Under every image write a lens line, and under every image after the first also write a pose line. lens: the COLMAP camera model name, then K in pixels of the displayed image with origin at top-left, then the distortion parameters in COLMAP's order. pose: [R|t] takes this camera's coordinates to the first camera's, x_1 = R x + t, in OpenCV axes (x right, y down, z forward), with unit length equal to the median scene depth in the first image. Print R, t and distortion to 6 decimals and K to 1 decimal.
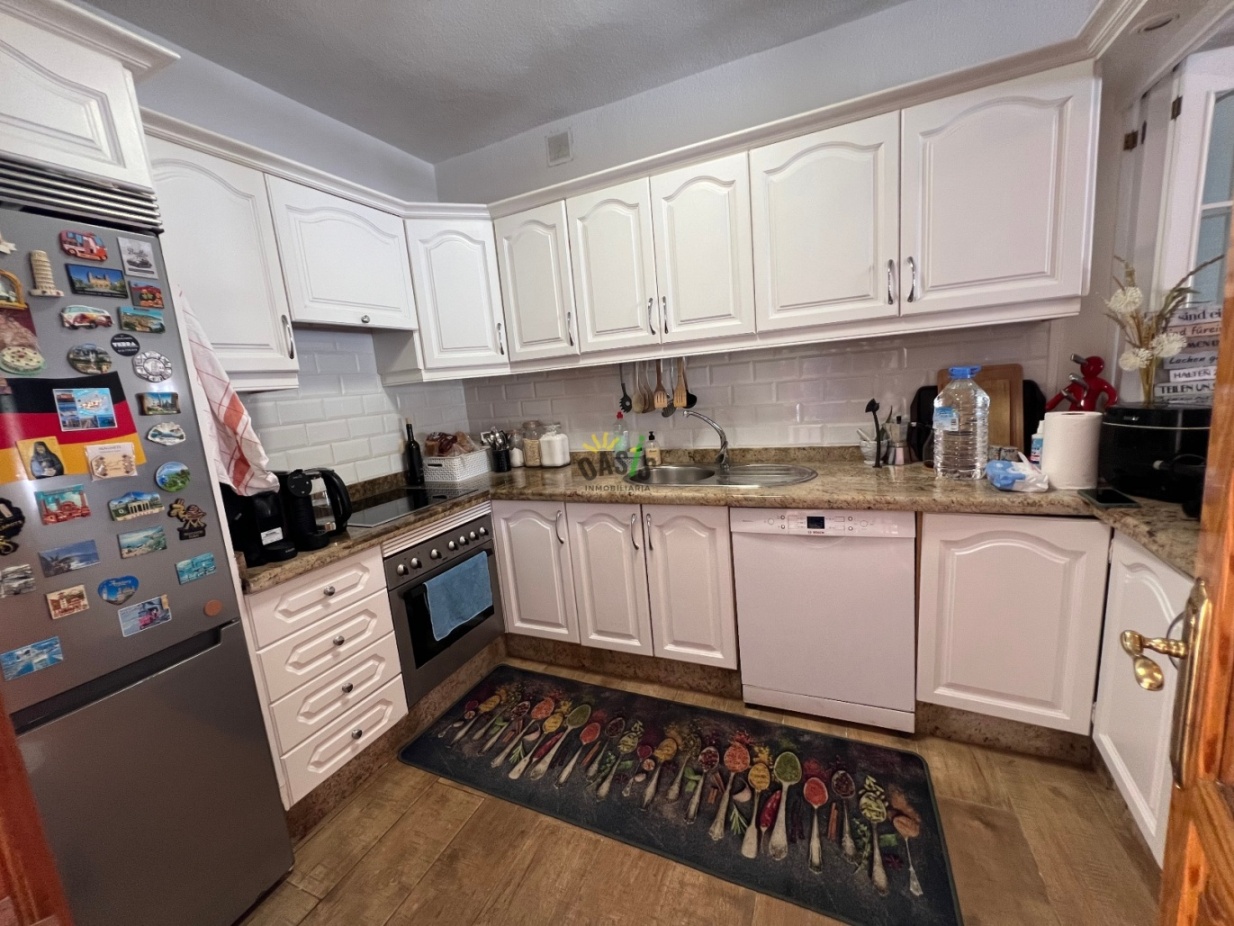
lens RADIAL K [[492.4, 0, 616.2], [0, 492.4, 463.7], [0, 0, 1]] dist [-0.003355, -0.000300]
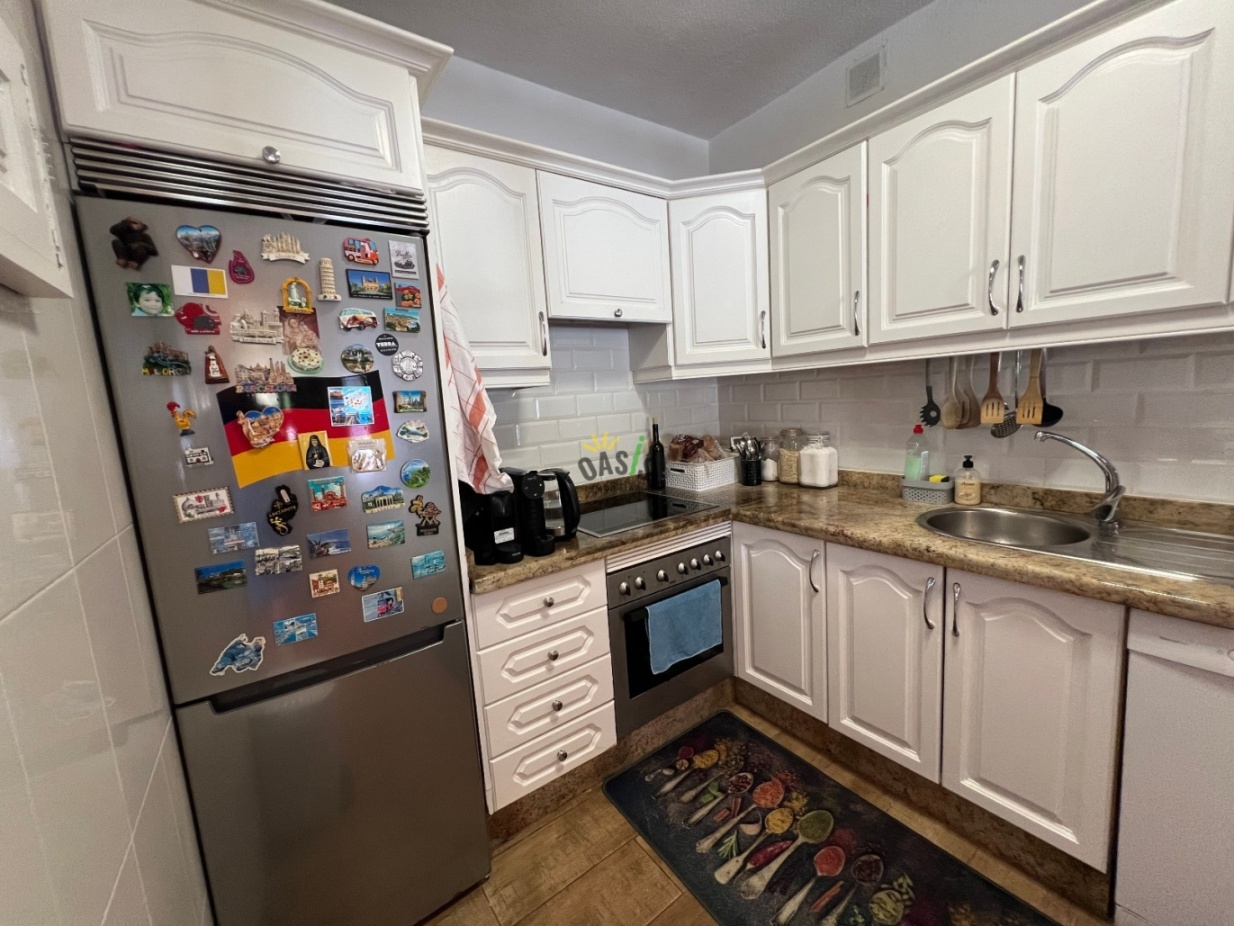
lens RADIAL K [[492.4, 0, 618.4], [0, 492.4, 459.4], [0, 0, 1]] dist [-0.003355, -0.000300]
pose [[0.869530, 0.094430, -0.484769, -0.023305], [-0.092791, 0.995307, 0.027440, -0.035301], [0.485085, 0.021122, 0.874212, 0.158016]]
